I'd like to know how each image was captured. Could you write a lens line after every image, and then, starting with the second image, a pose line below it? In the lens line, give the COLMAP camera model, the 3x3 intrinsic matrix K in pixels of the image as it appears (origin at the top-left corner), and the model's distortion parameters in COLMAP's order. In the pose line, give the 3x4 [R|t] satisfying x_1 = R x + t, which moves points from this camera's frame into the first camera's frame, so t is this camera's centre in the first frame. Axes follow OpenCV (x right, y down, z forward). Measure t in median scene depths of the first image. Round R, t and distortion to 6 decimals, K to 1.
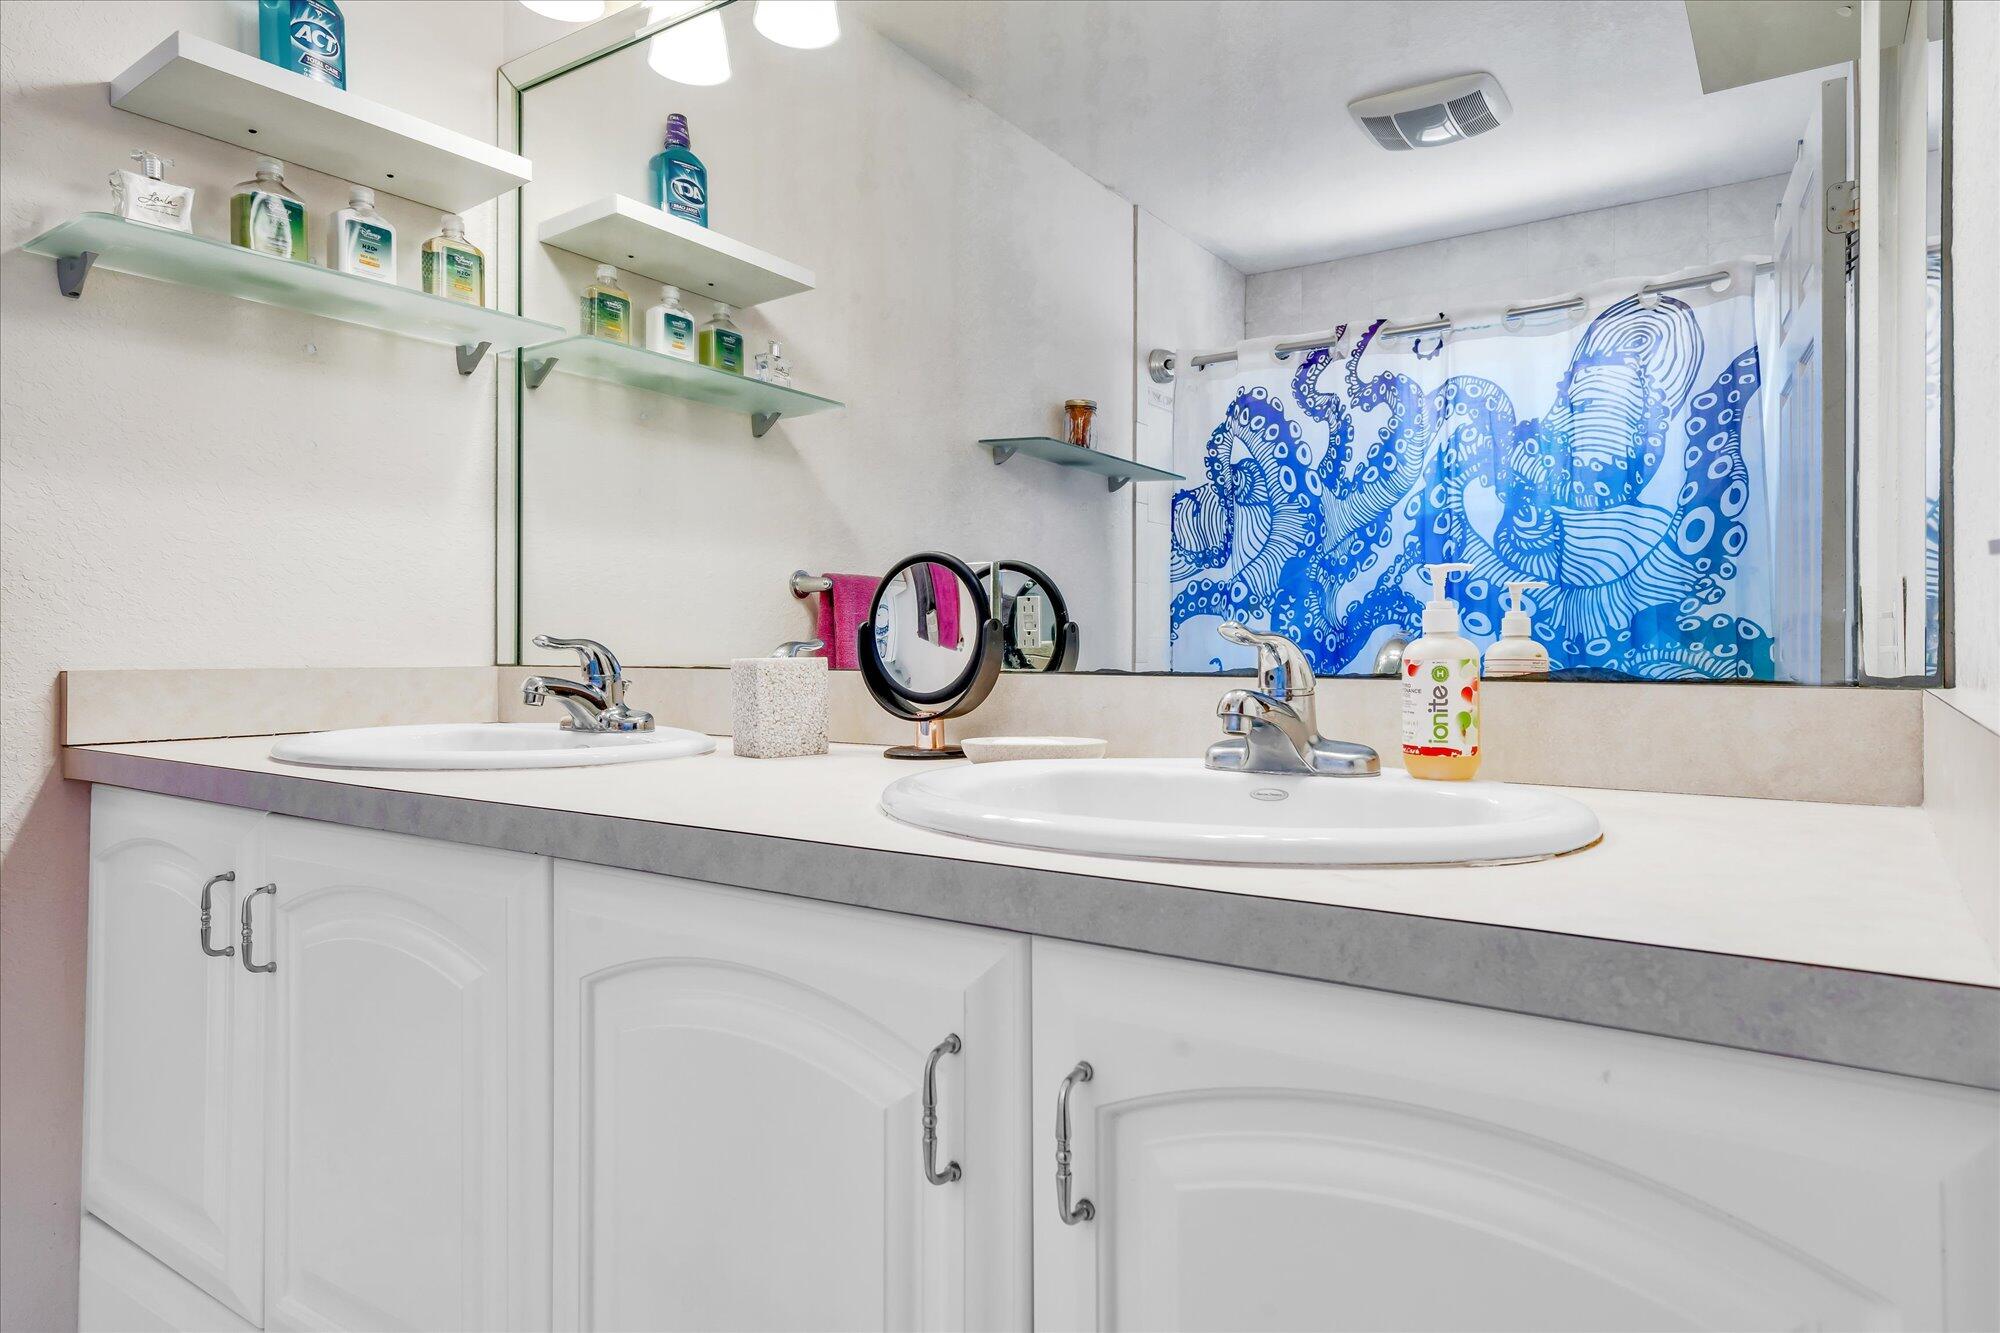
lens RADIAL K [[1186.8, 0, 1000.0], [0, 1186.8, 666.5], [0, 0, 1]] dist [-0.001928, 0.000012]
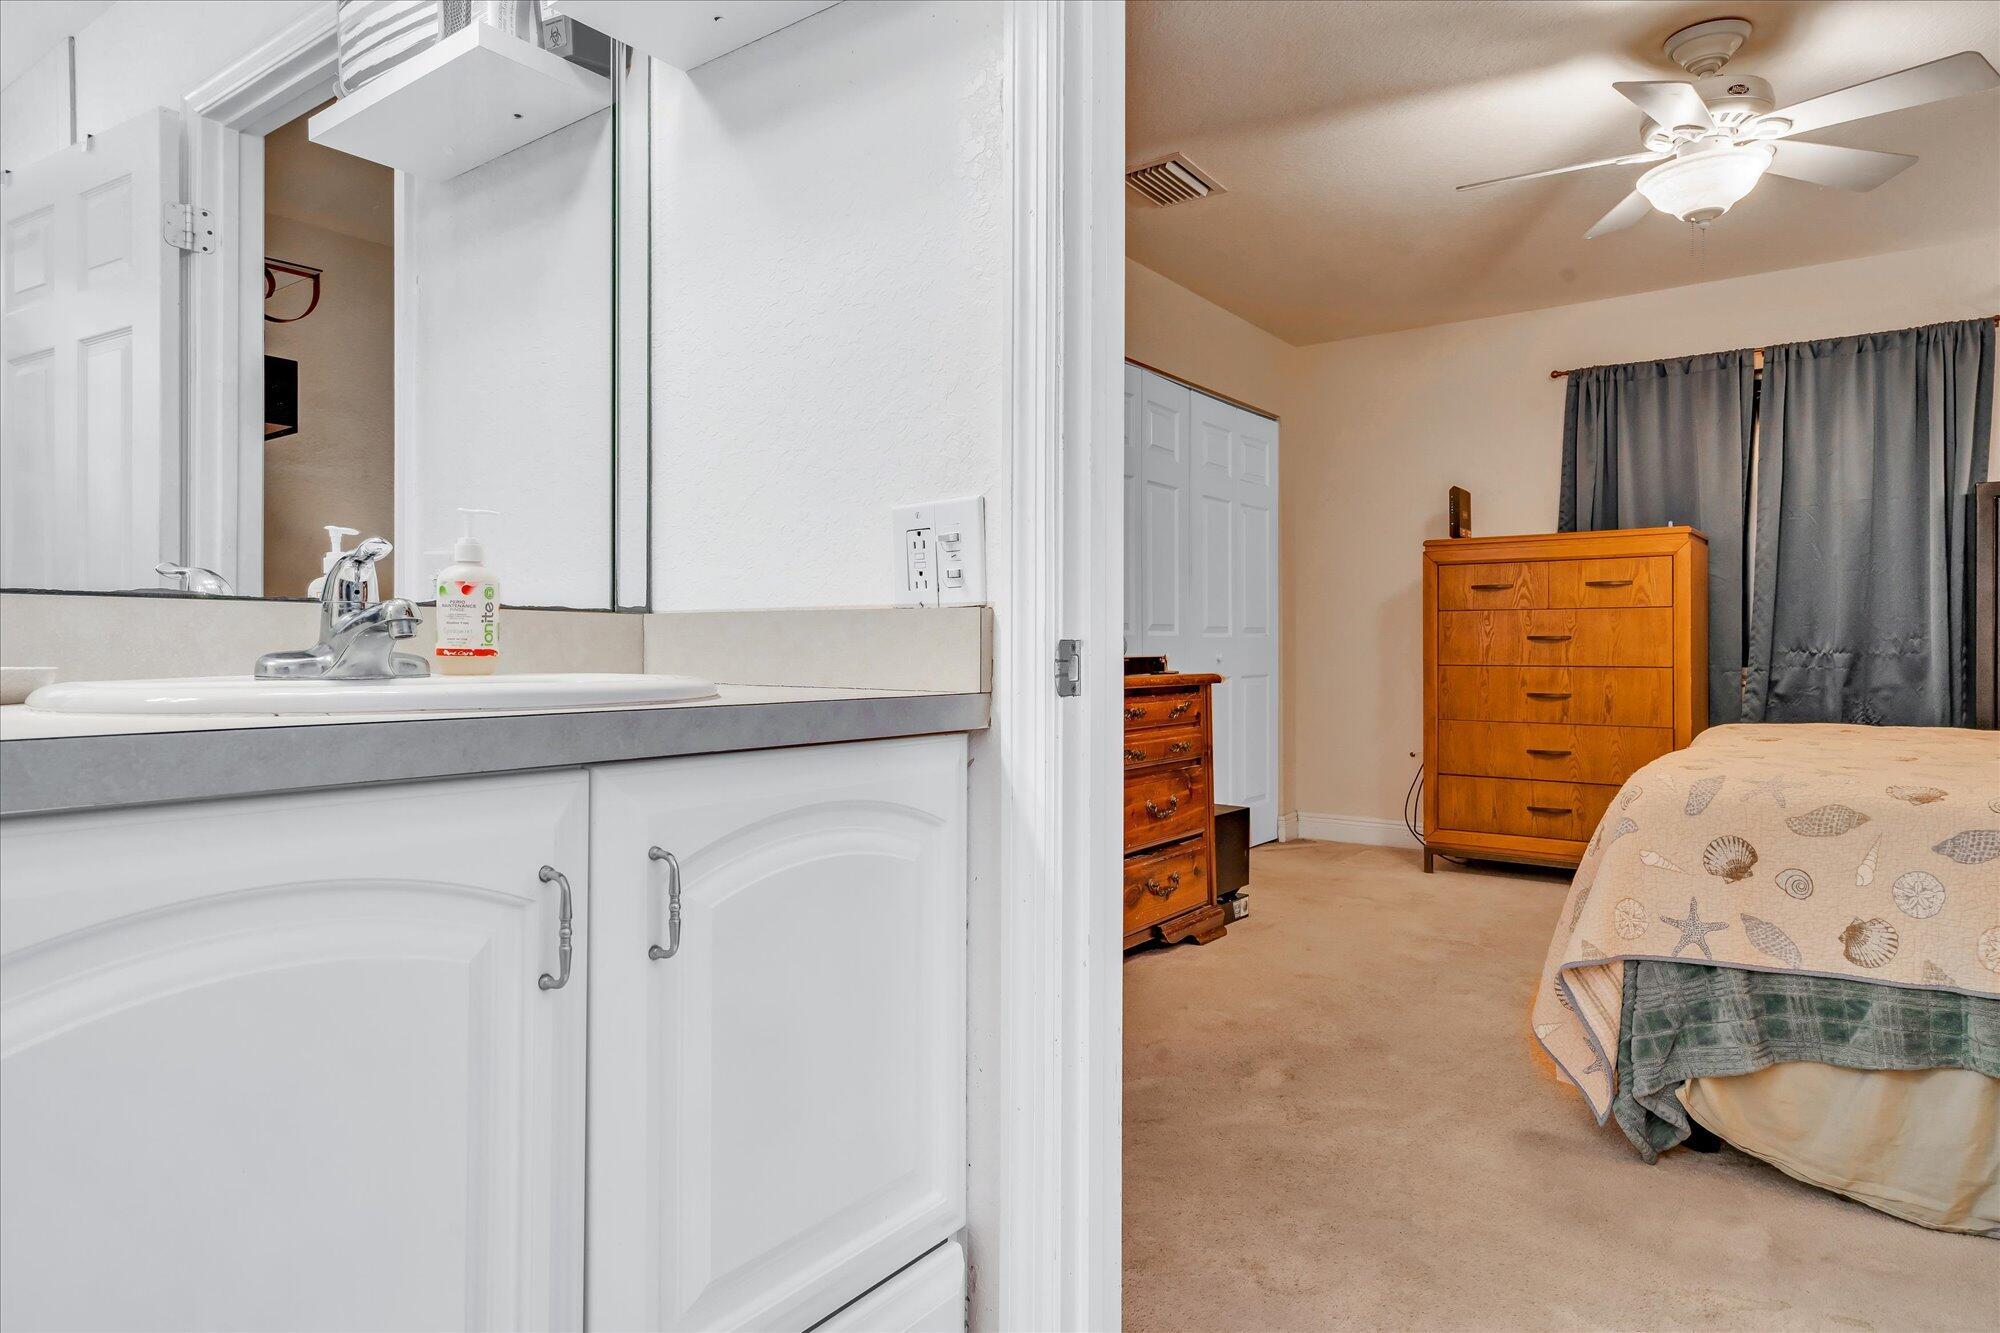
lens RADIAL K [[1186.8, 0, 1000.0], [0, 1186.8, 666.5], [0, 0, 1]] dist [-0.001928, 0.000012]
pose [[0.026301, -0.008716, 0.999616, -0.933164], [0.011506, 0.999898, 0.008415, 0.083197], [-0.999588, 0.011280, 0.026399, 0.399339]]
